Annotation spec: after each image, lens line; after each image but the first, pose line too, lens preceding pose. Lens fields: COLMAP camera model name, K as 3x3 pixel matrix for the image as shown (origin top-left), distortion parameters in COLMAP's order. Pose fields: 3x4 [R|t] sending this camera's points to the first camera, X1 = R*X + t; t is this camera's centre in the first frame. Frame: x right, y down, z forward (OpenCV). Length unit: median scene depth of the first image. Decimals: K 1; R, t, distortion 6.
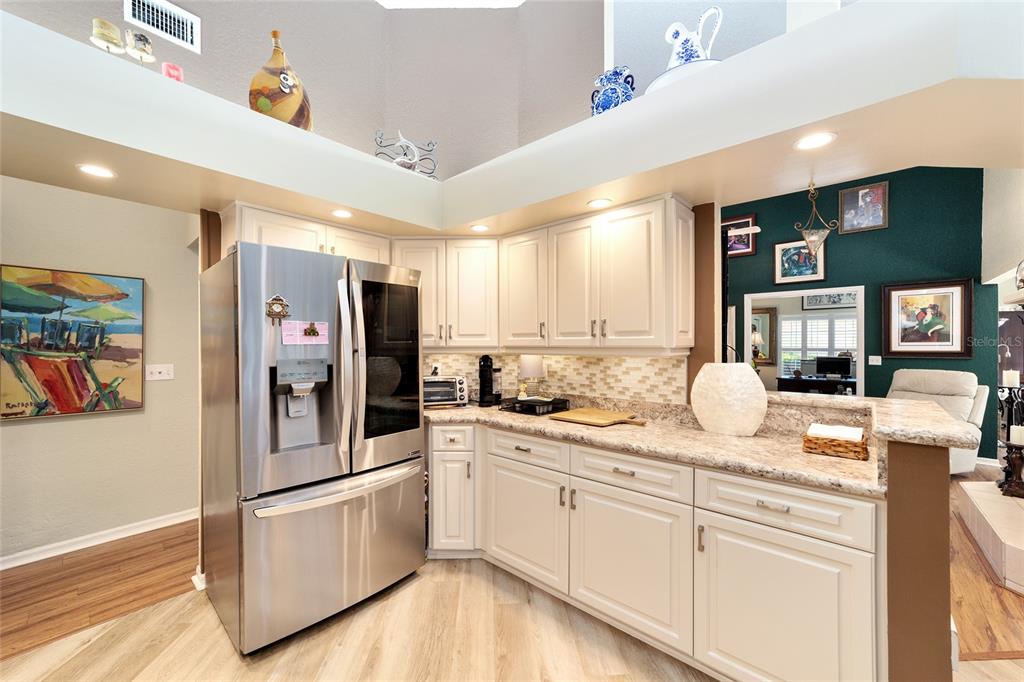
lens RADIAL K [[395.0, 0, 512.5], [0, 395.0, 345.7], [0, 0, 1]] dist [-0.003018, 0.000288]
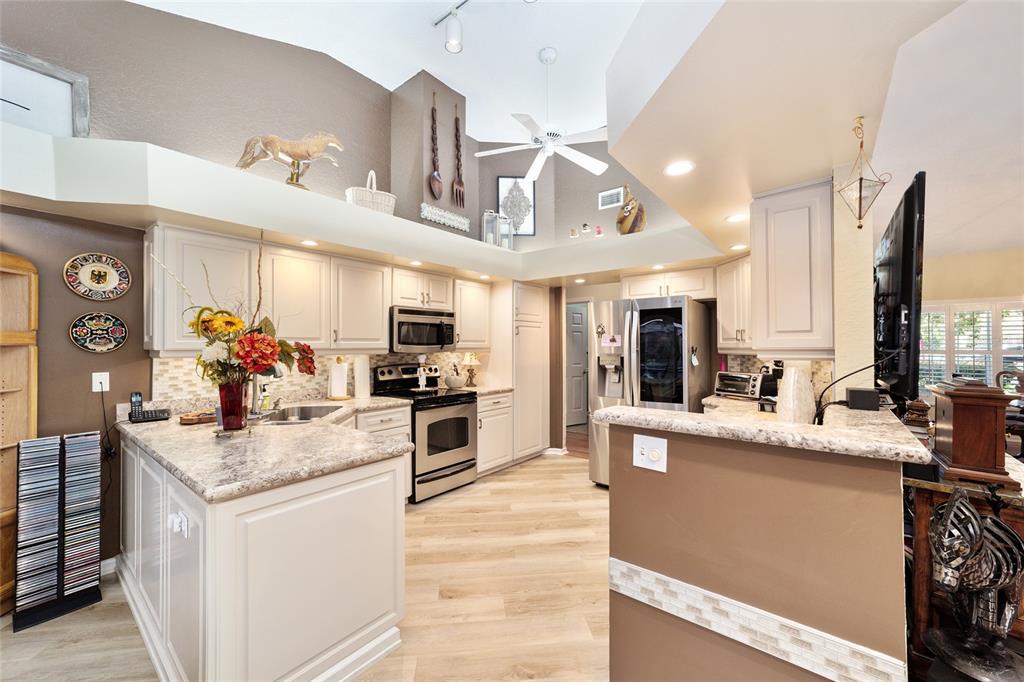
lens RADIAL K [[400.6, 0, 501.1], [0, 400.6, 344.5], [0, 0, 1]] dist [-0.007036, 0.000415]
pose [[0.025768, -0.005625, -0.999652, 1.118448], [0.000692, 0.999984, -0.005609, -0.001346], [0.999668, -0.000547, 0.025771, 0.275080]]
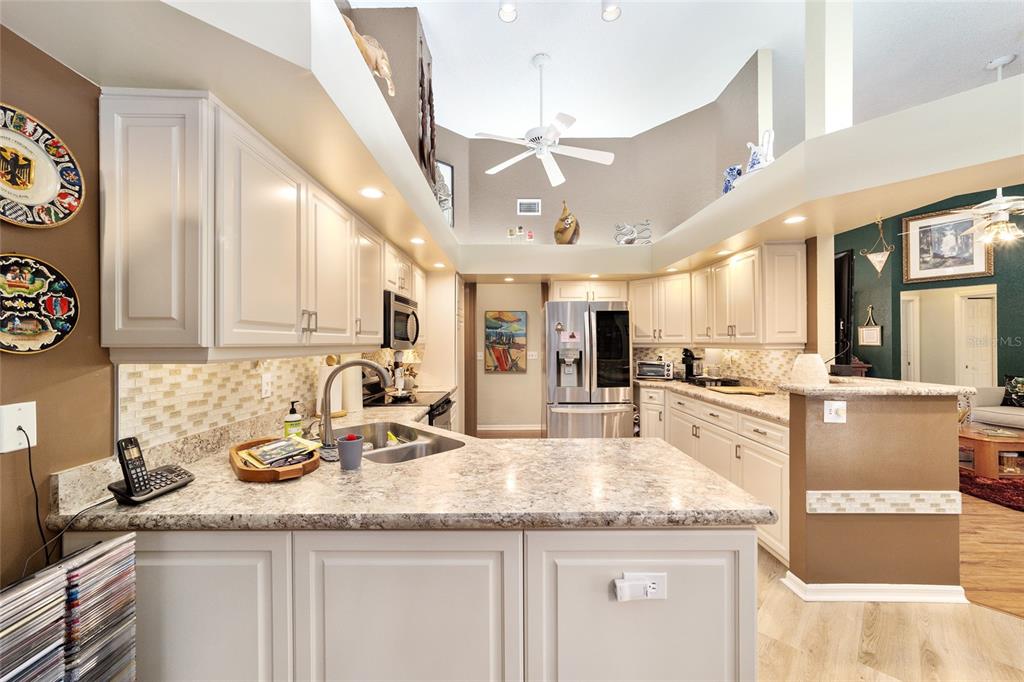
lens RADIAL K [[400.6, 0, 501.1], [0, 400.6, 344.5], [0, 0, 1]] dist [-0.007036, 0.000415]
pose [[0.654897, 0.001656, -0.755716, 0.716432], [0.001771, 0.999991, 0.003727, 0.001881], [0.755716, -0.003779, 0.654888, -0.614311]]
